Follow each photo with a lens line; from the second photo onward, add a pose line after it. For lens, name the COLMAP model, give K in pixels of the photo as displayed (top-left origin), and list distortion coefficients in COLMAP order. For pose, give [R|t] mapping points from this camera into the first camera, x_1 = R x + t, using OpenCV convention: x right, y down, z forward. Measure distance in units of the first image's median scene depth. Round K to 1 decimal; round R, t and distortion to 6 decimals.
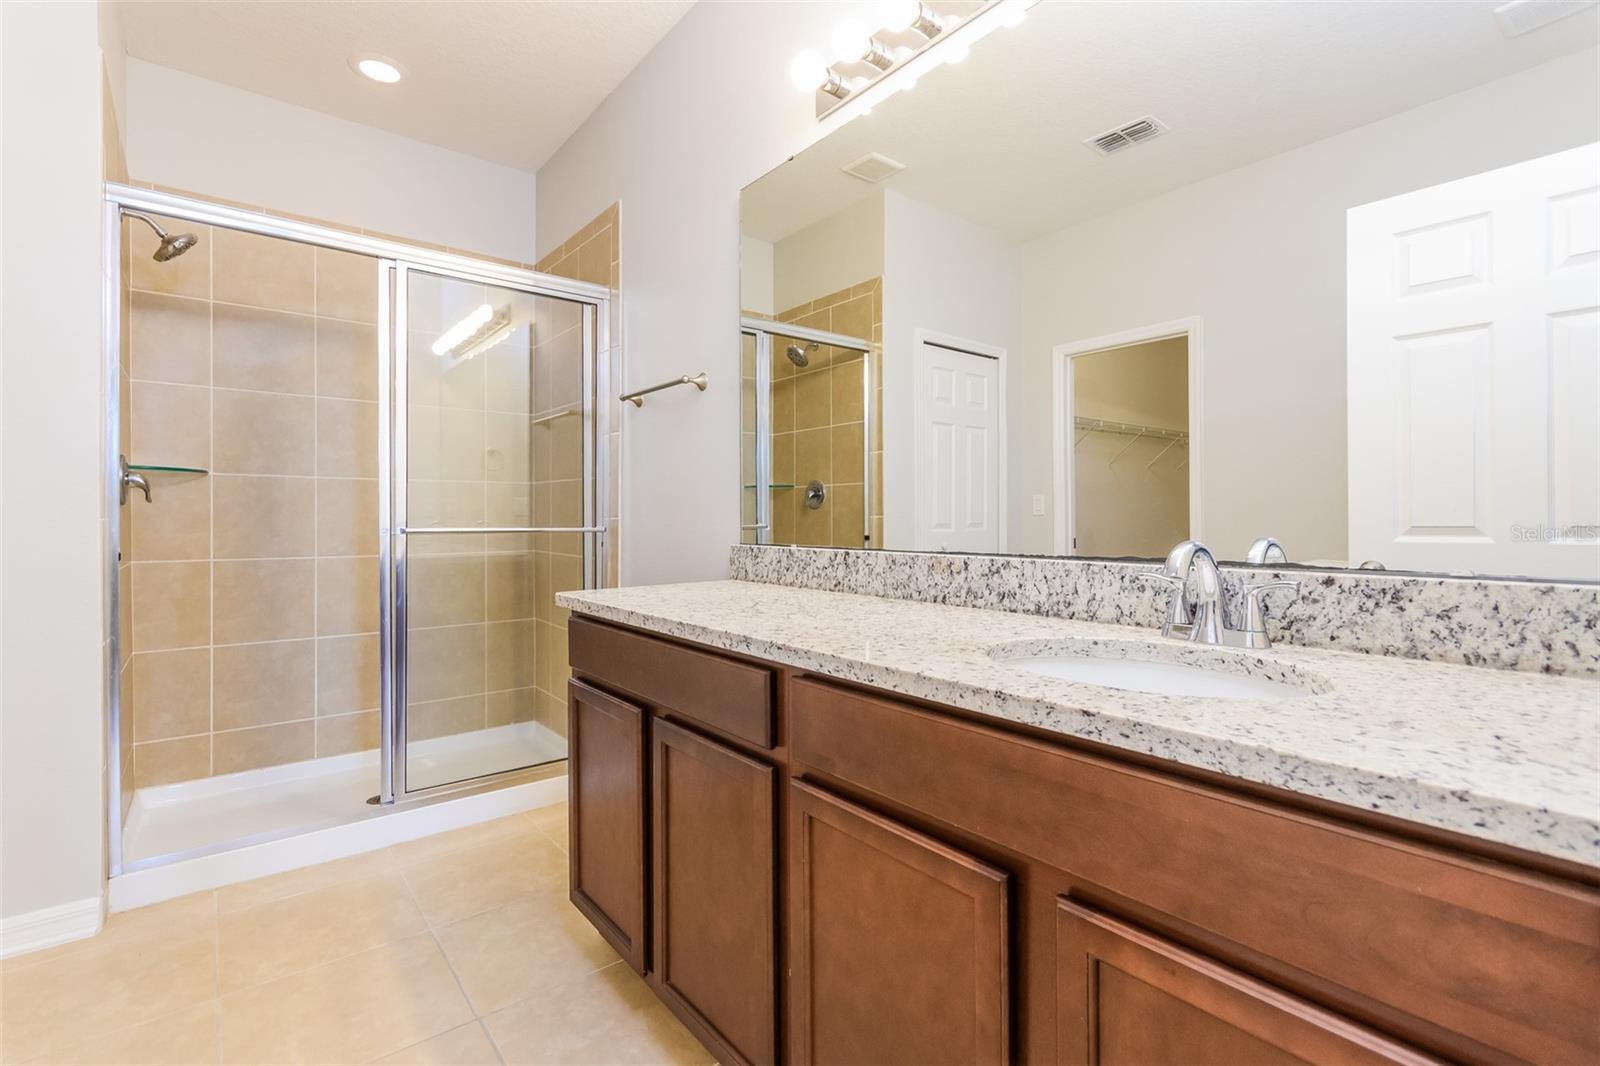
lens RADIAL K [[704.7, 0, 784.5], [0, 704.7, 521.6], [0, 0, 1]] dist [0.003345, -0.001635]
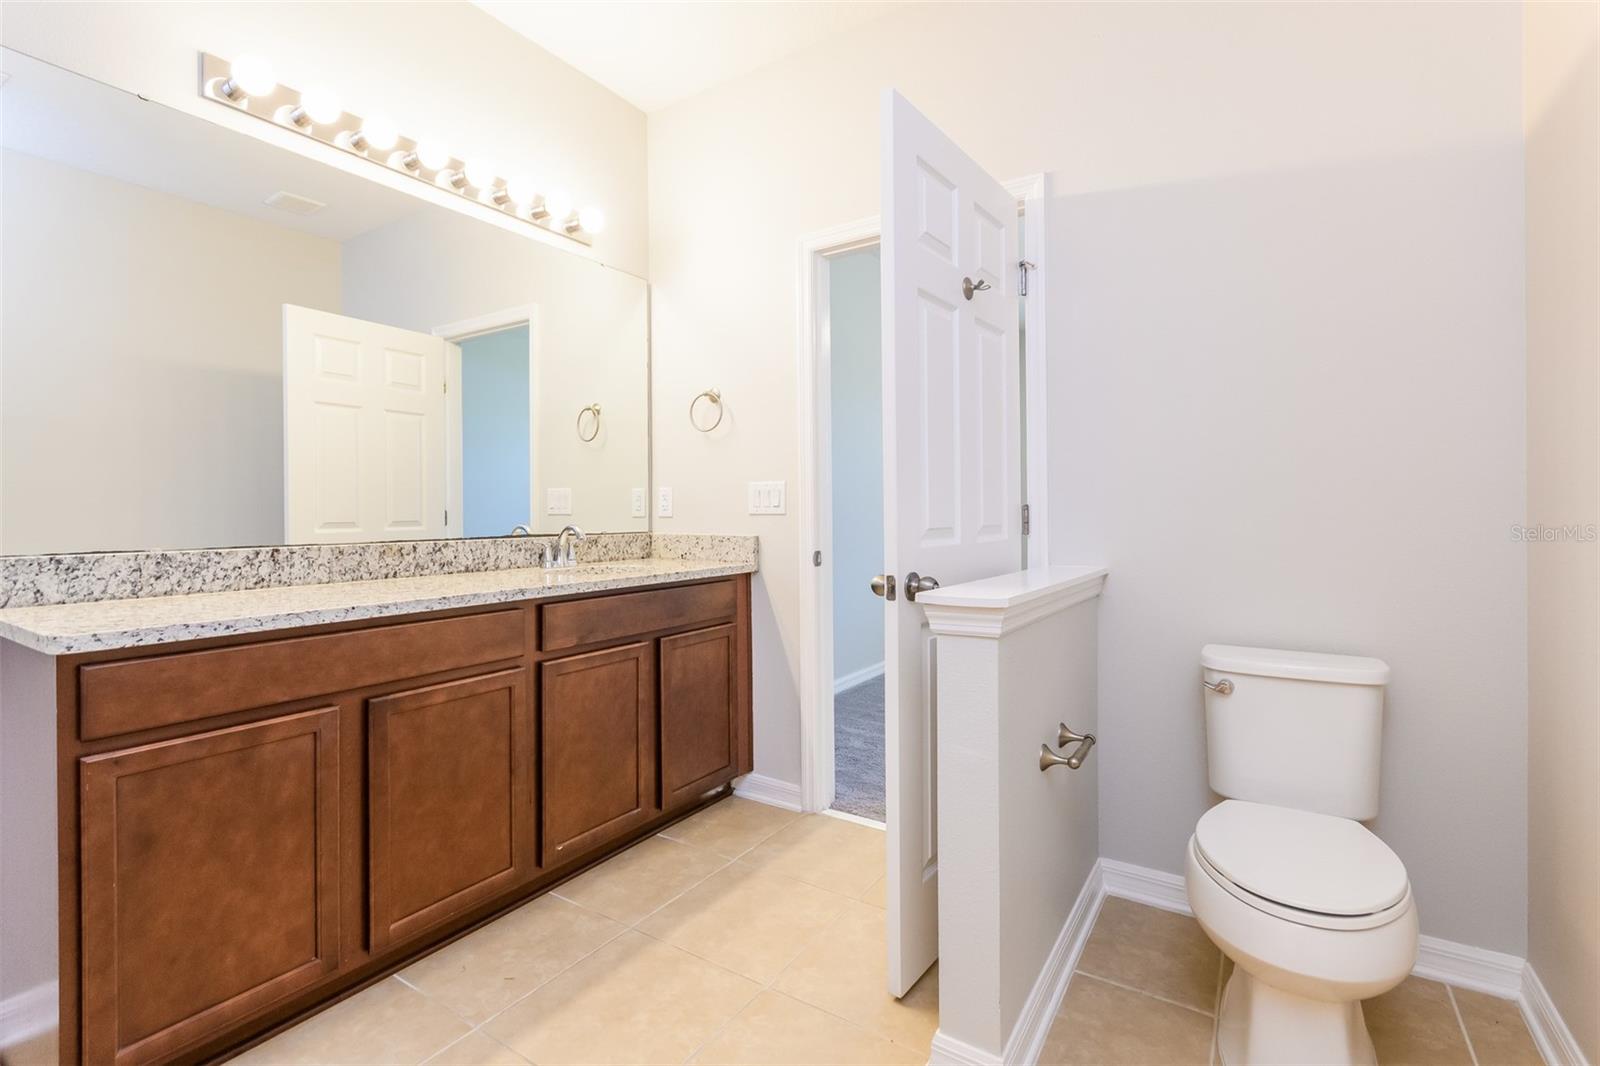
lens RADIAL K [[704.7, 0, 796.1], [0, 704.7, 521.9], [0, 0, 1]] dist [0.003345, -0.001635]
pose [[-0.294995, -0.008137, 0.955464, -1.382744], [0.009820, 0.999885, 0.011547, -0.002914], [-0.955448, 0.012789, -0.294881, 0.668819]]
